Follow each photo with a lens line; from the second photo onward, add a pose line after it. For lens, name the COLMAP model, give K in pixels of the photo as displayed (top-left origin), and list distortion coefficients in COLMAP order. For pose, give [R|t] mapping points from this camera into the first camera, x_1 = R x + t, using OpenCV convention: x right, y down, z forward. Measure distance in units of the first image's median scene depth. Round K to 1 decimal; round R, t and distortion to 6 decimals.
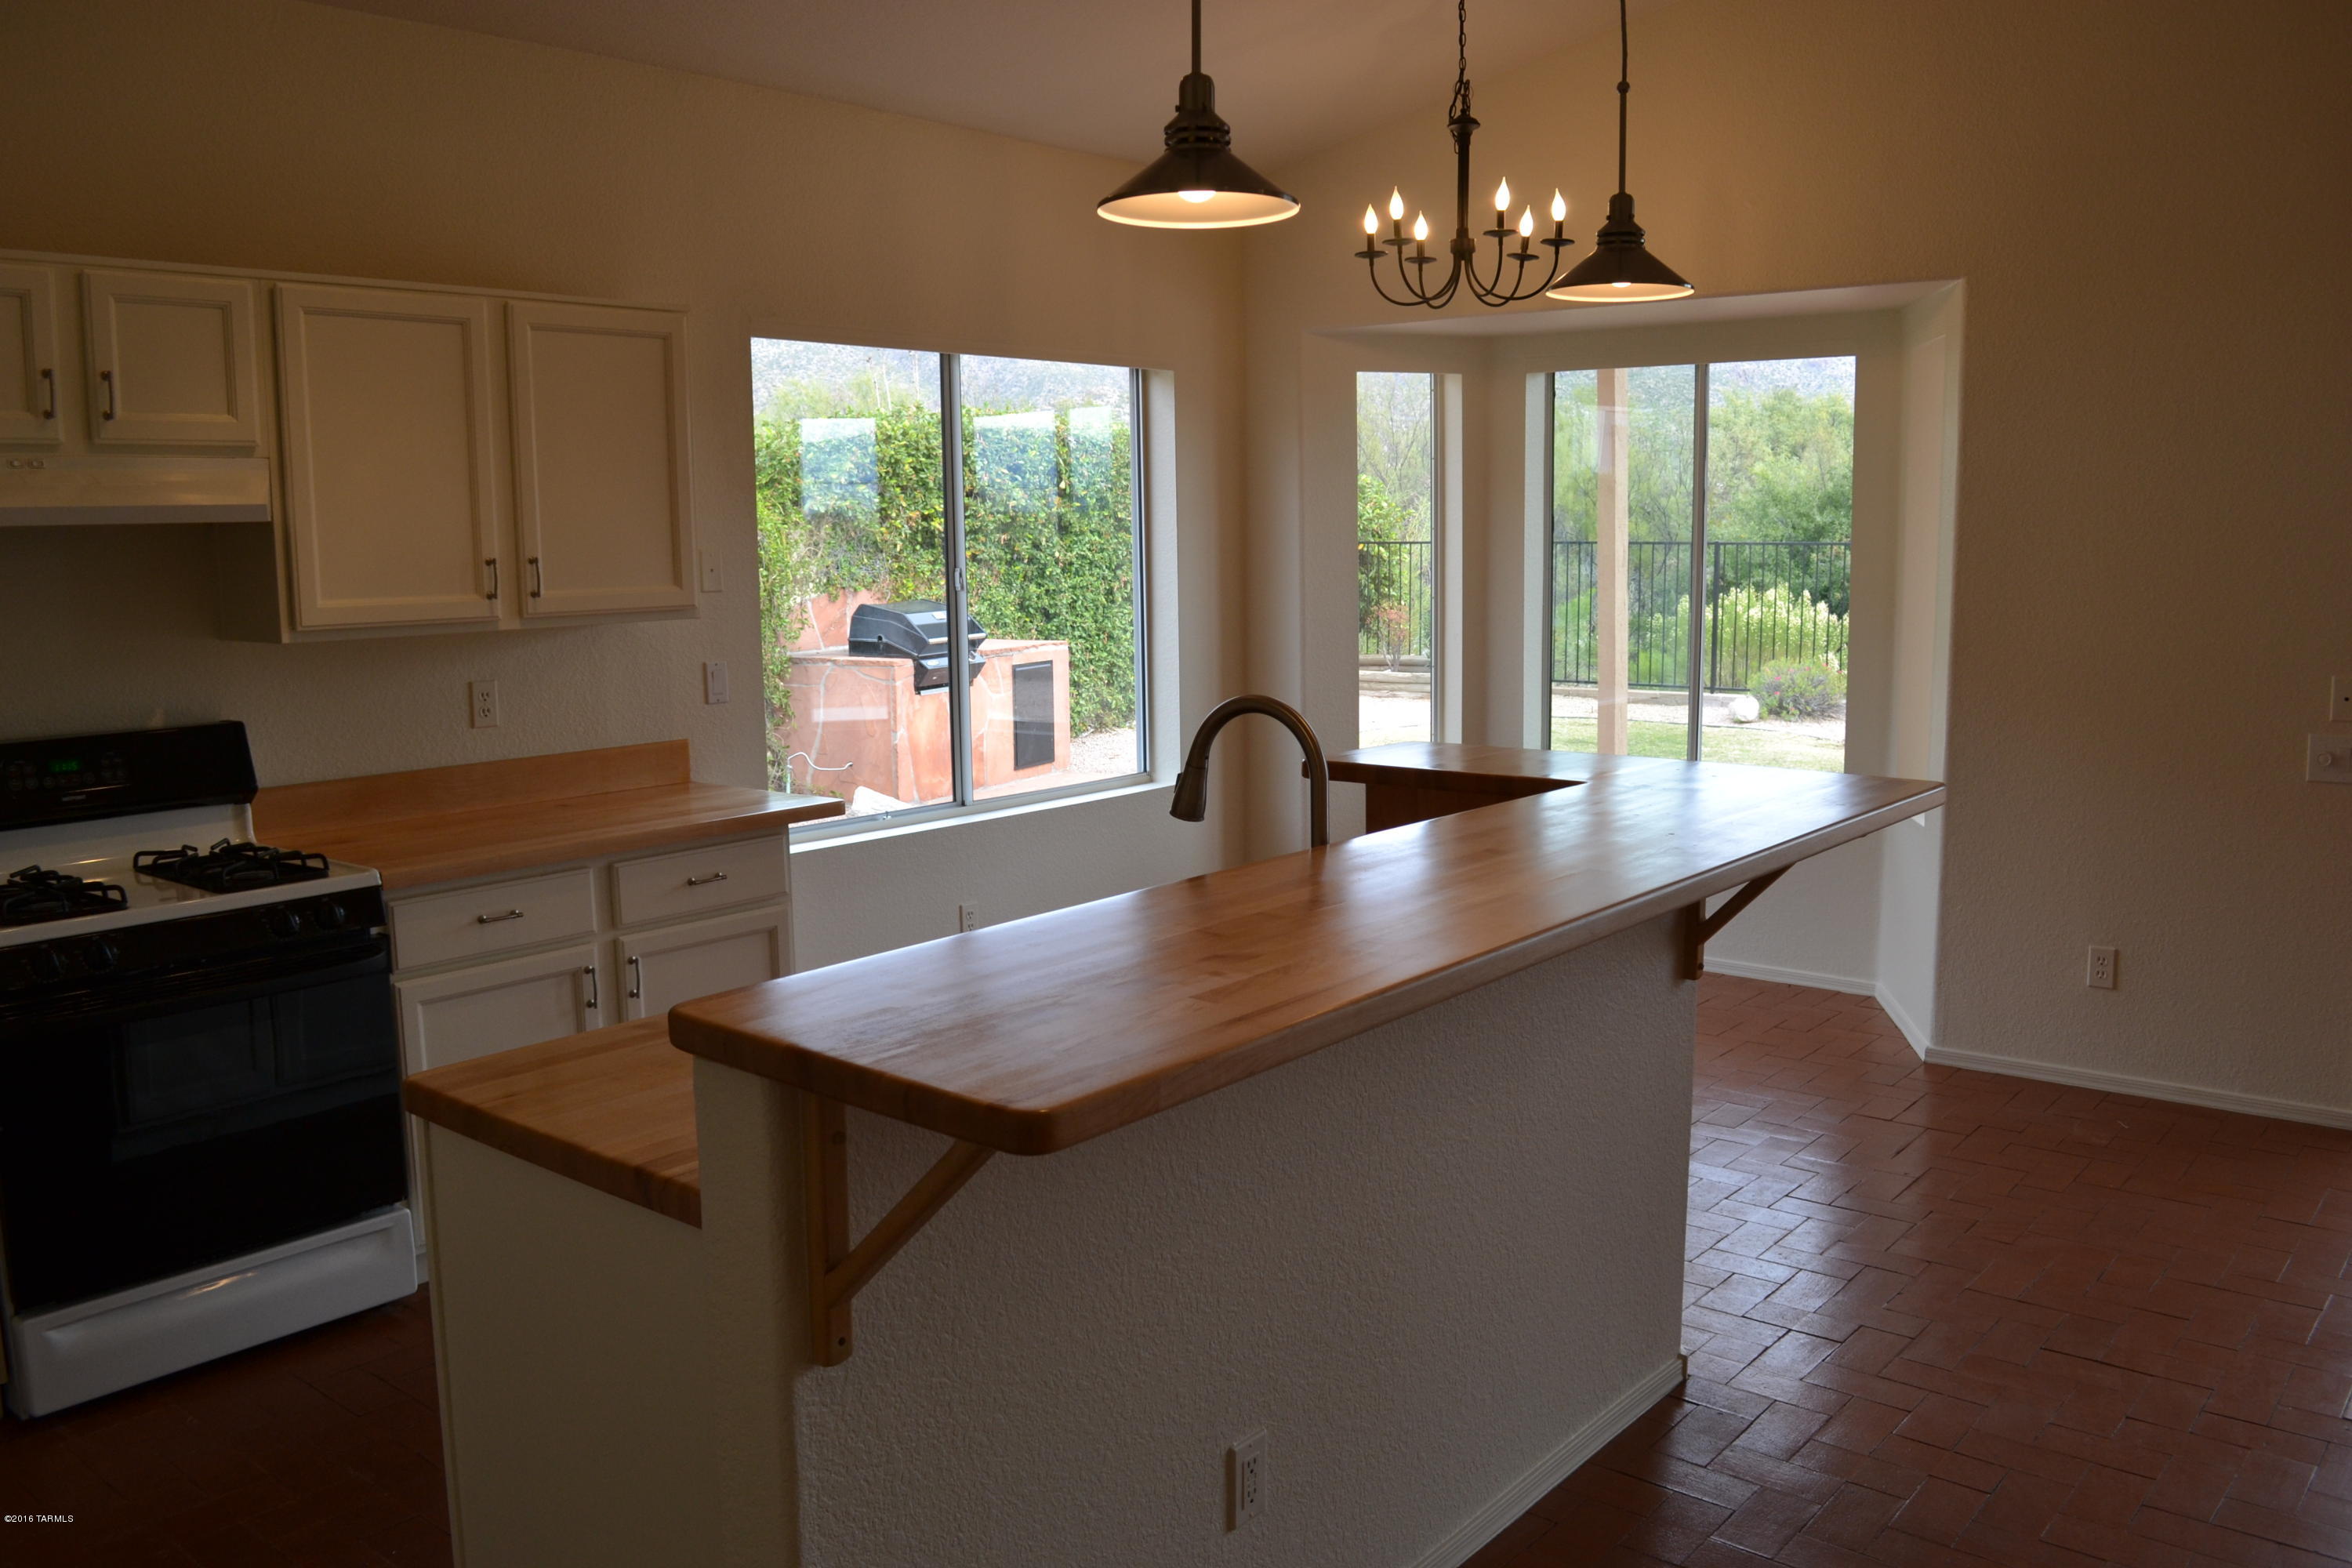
lens RADIAL K [[1873.1, 0, 1174.2], [0, 1873.1, 780.4], [0, 0, 1]] dist [-0.083881, 0.012321]
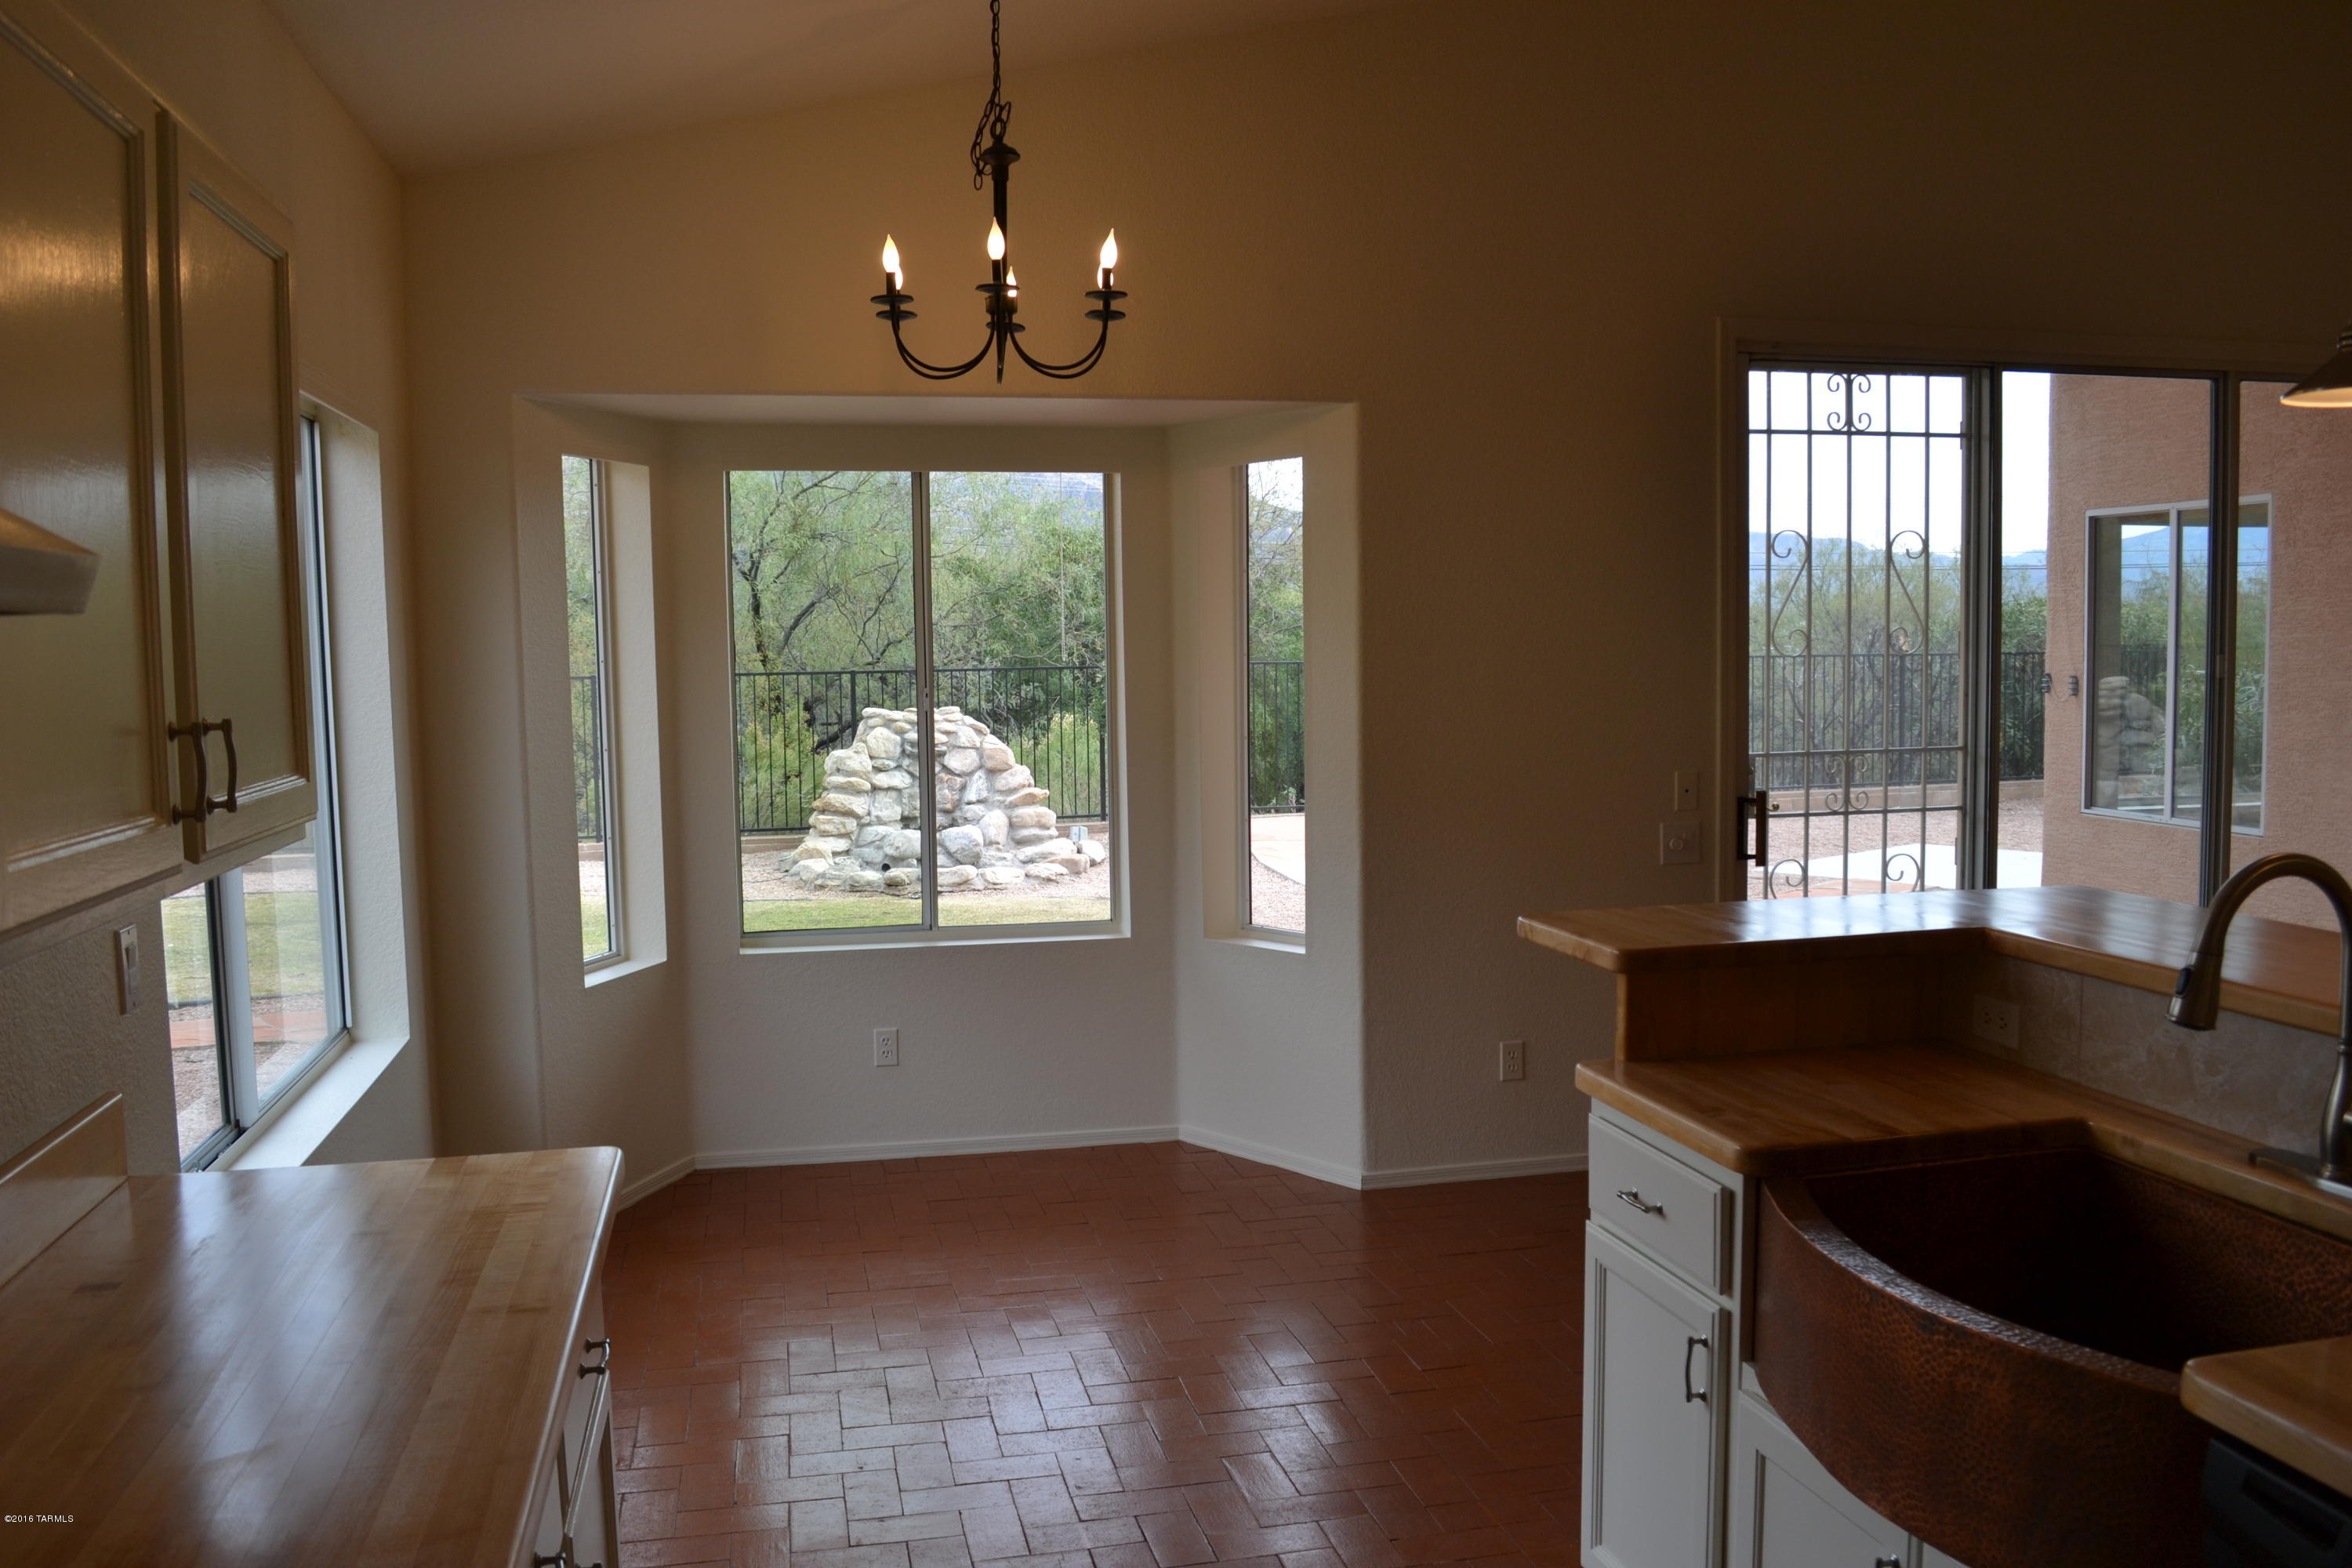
lens RADIAL K [[1873.1, 0, 1155.1], [0, 1873.1, 772.0], [0, 0, 1]] dist [-0.083881, 0.012321]
pose [[0.619191, -0.054150, 0.783371, -0.267456], [0.115040, 0.993111, -0.022282, -0.037064], [-0.776768, 0.103916, 0.621155, 0.281996]]
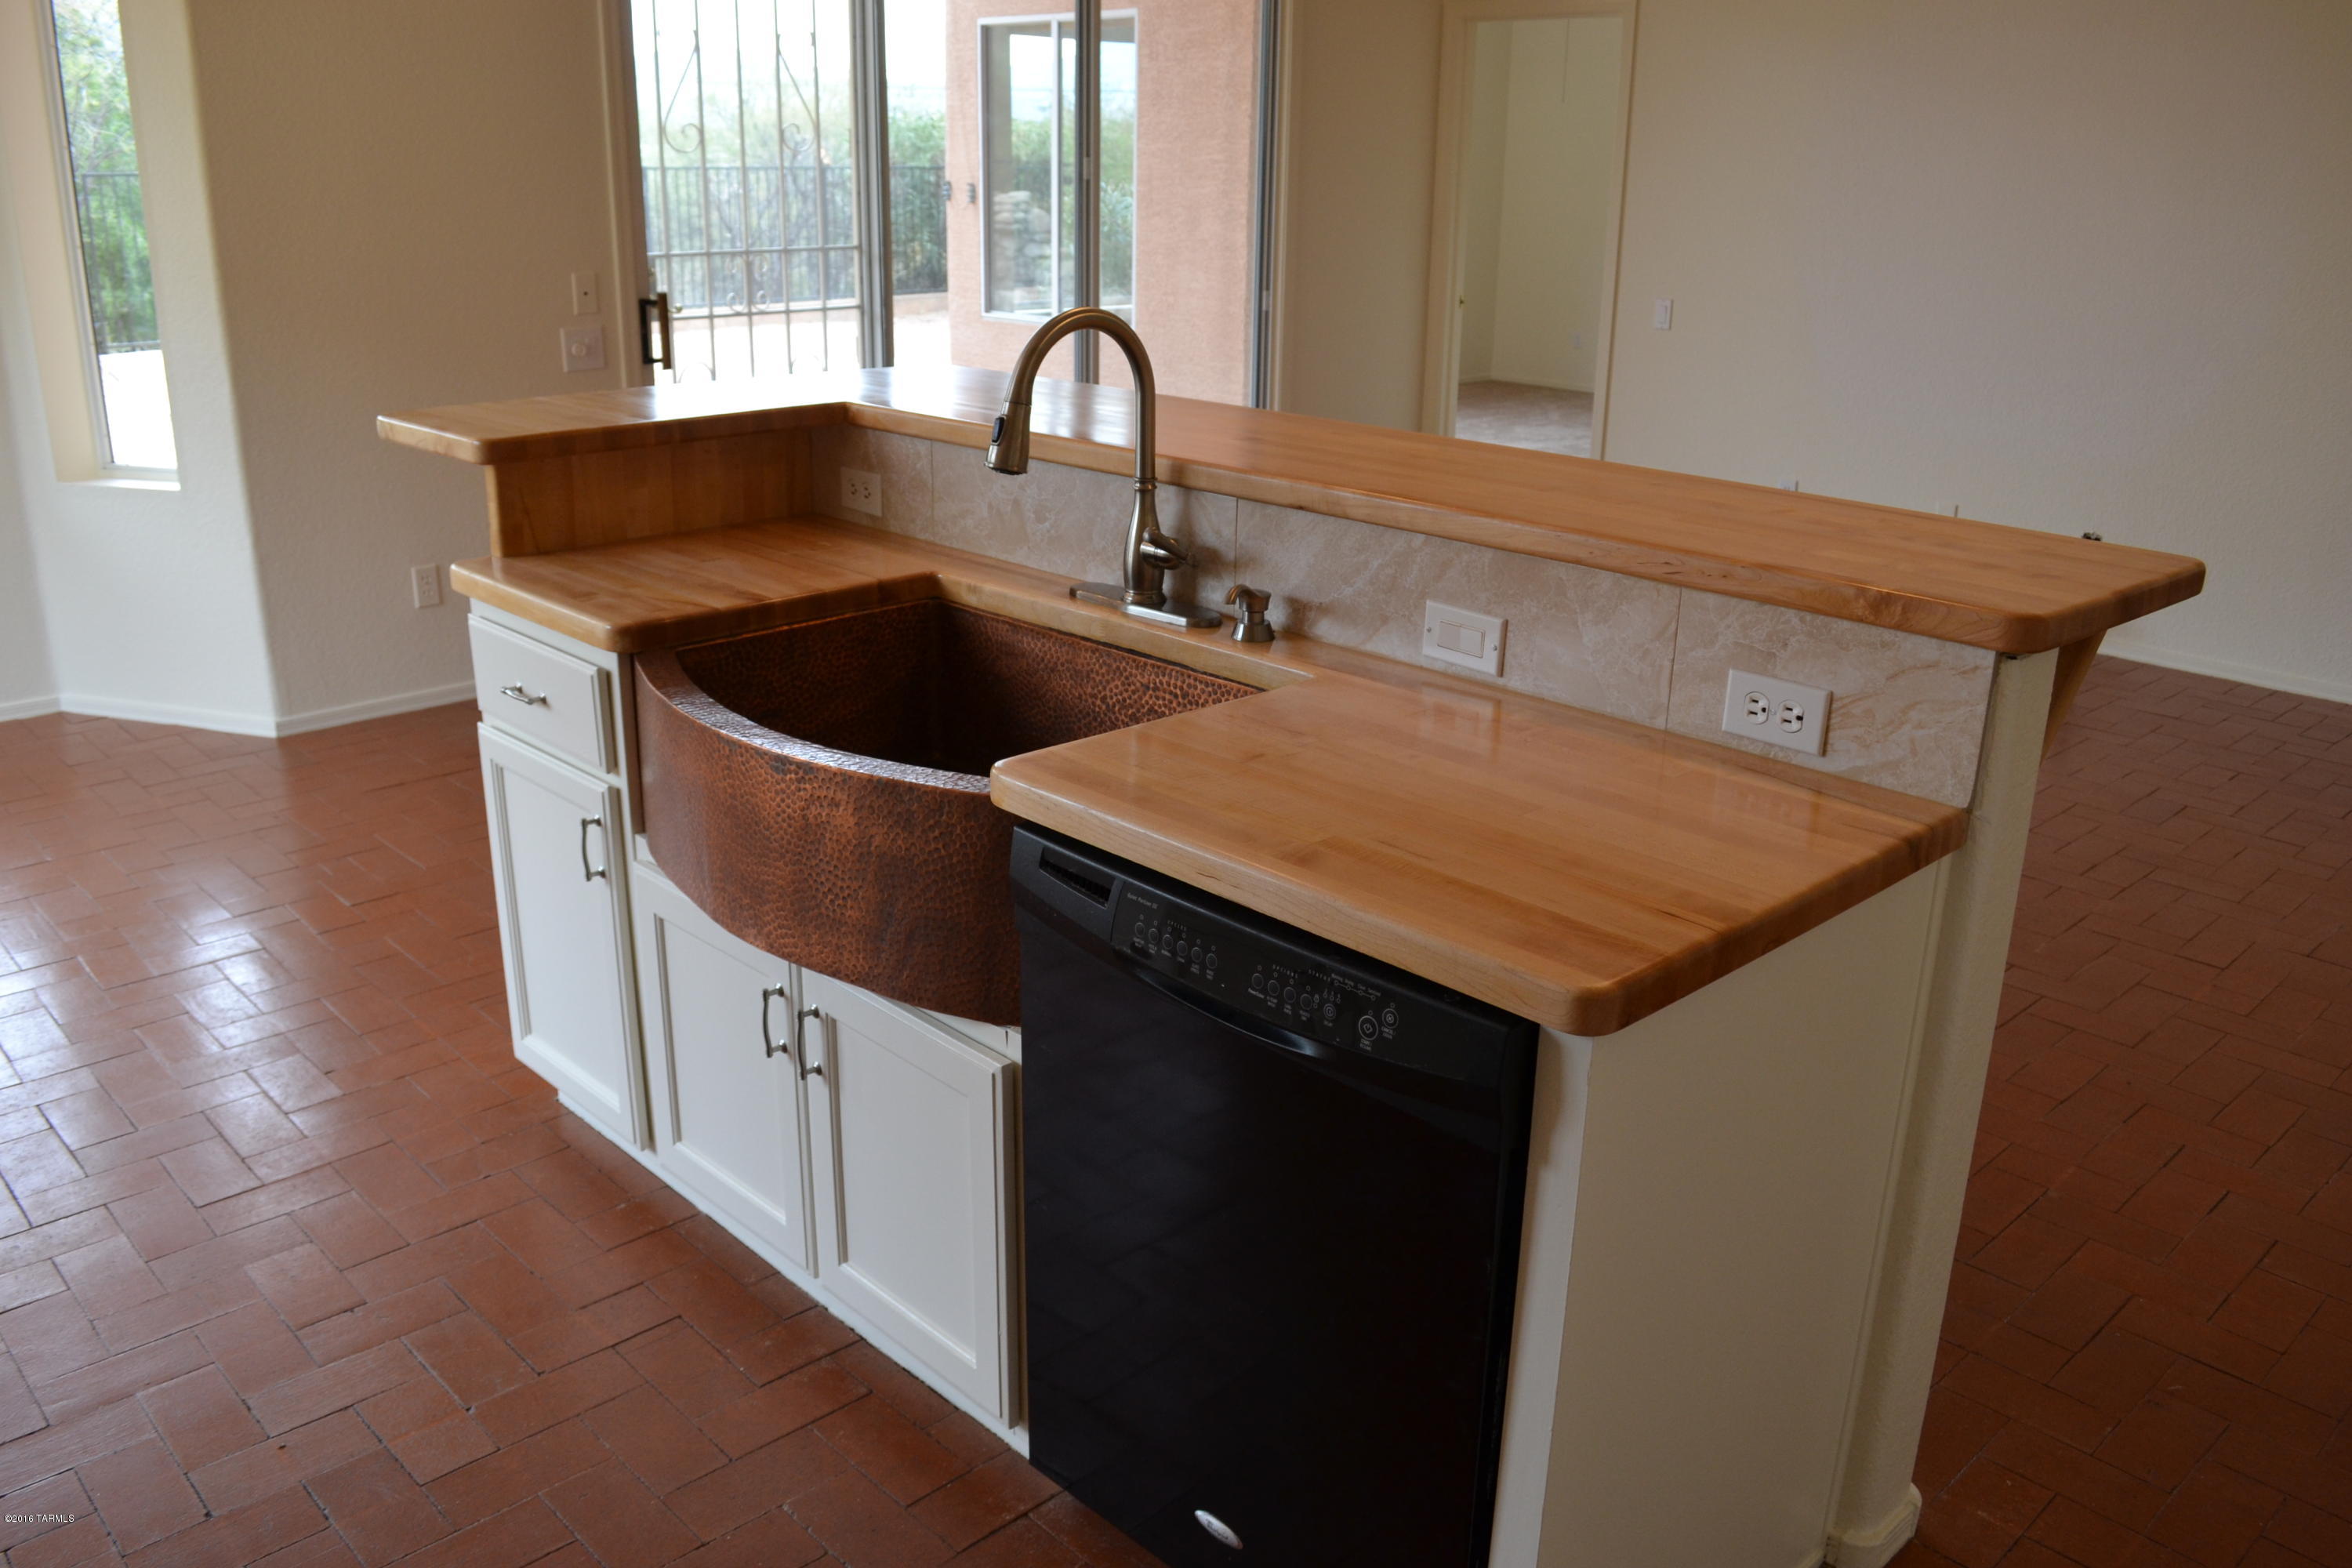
lens RADIAL K [[1873.1, 0, 1137.8], [0, 1873.1, 761.2], [0, 0, 1]] dist [-0.083881, 0.012321]
pose [[0.129227, -0.297891, 0.945813, -0.259655], [0.123157, 0.951247, 0.282775, -0.027605], [-0.983937, 0.079941, 0.159614, 0.271075]]
